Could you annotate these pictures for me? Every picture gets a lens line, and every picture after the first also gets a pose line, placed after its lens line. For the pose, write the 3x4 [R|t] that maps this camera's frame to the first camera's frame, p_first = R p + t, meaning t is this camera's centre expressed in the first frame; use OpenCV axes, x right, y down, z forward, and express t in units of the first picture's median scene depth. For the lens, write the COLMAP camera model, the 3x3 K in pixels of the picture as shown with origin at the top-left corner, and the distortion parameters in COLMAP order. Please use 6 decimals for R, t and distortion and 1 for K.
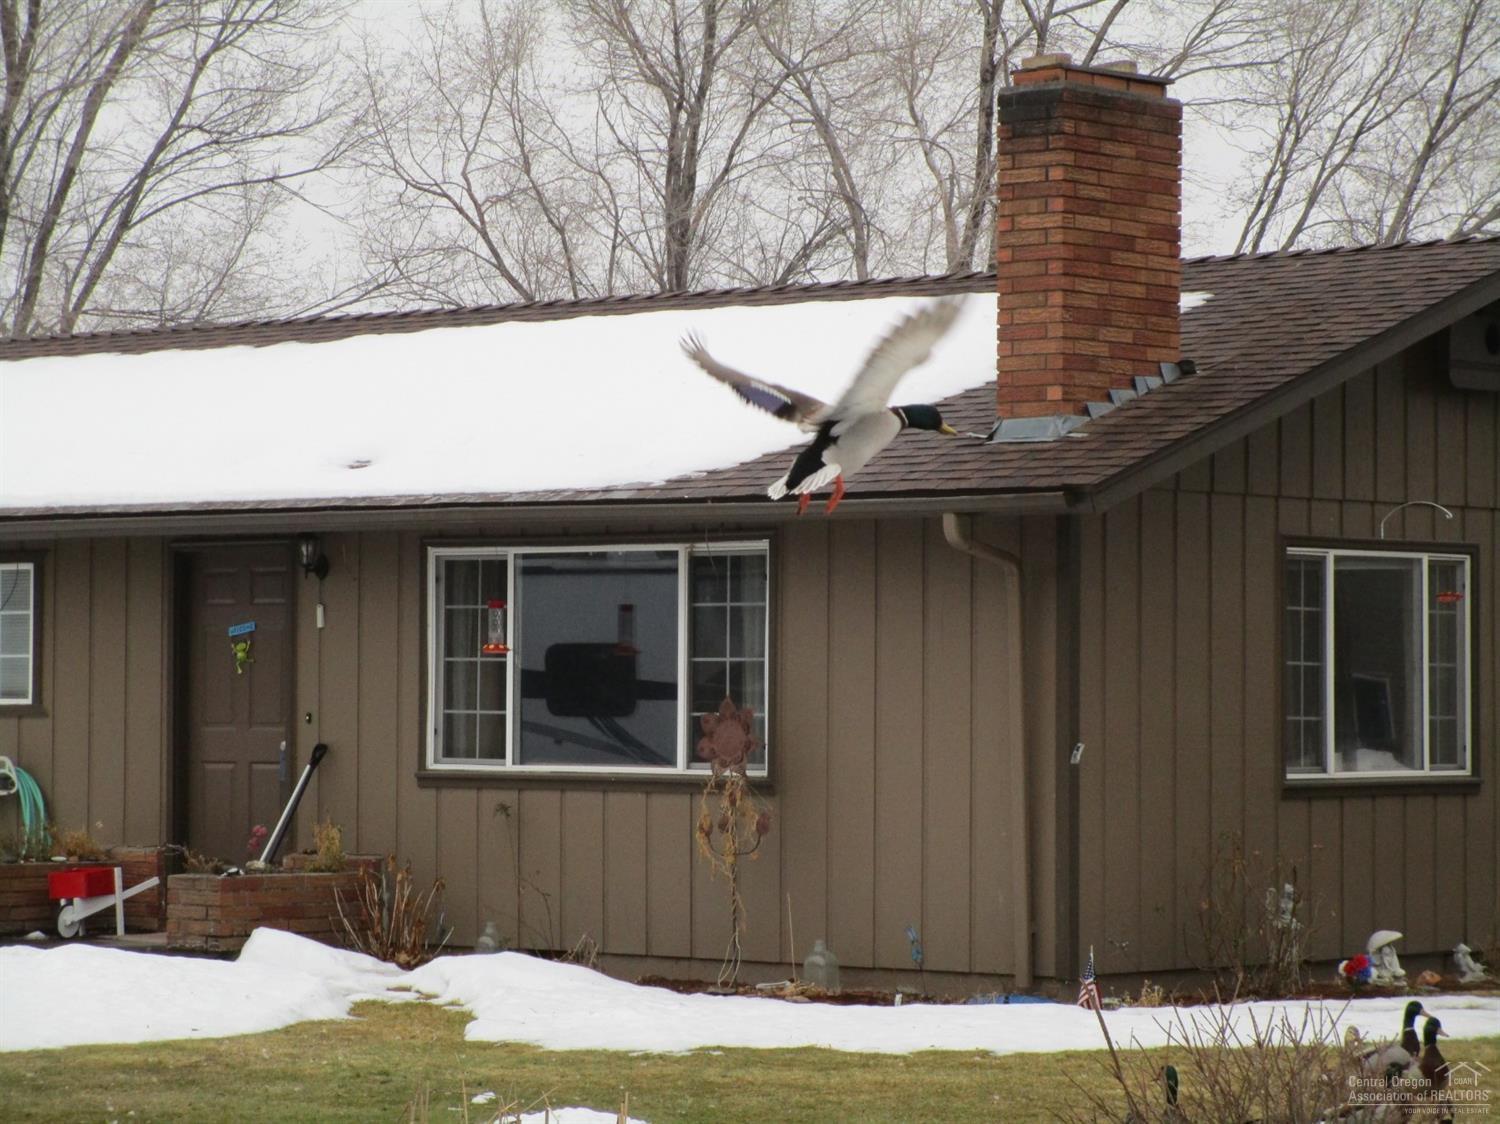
lens RADIAL K [[4648.7, 0, 780.0], [0, 4648.7, 562.7], [0, 0, 1]] dist [0.091295, 1.411732]
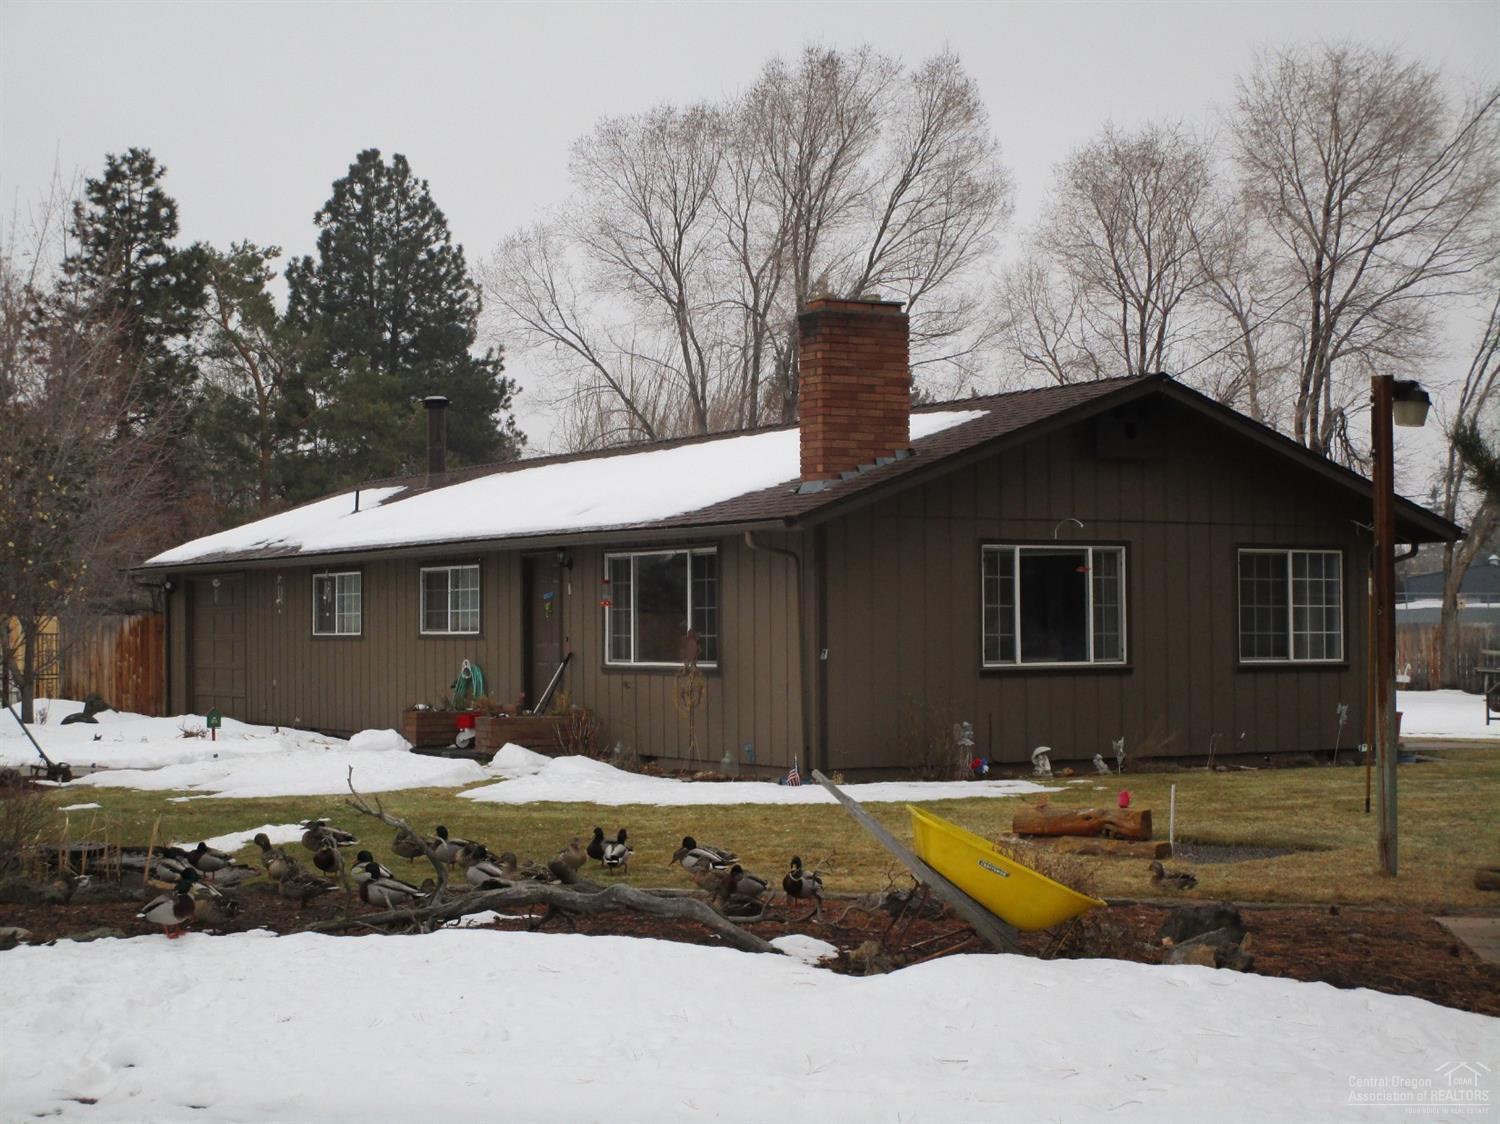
lens RADIAL K [[2499.0, 0, 750.0], [0, 2499.0, 562.0], [0, 0, 1]] dist [-0.138293, 0.033854]
pose [[0.947755, -0.018797, -0.318444, 0.357217], [0.019463, 0.999810, -0.001092, 0.003082], [0.318404, -0.005163, 0.947941, 0.006211]]
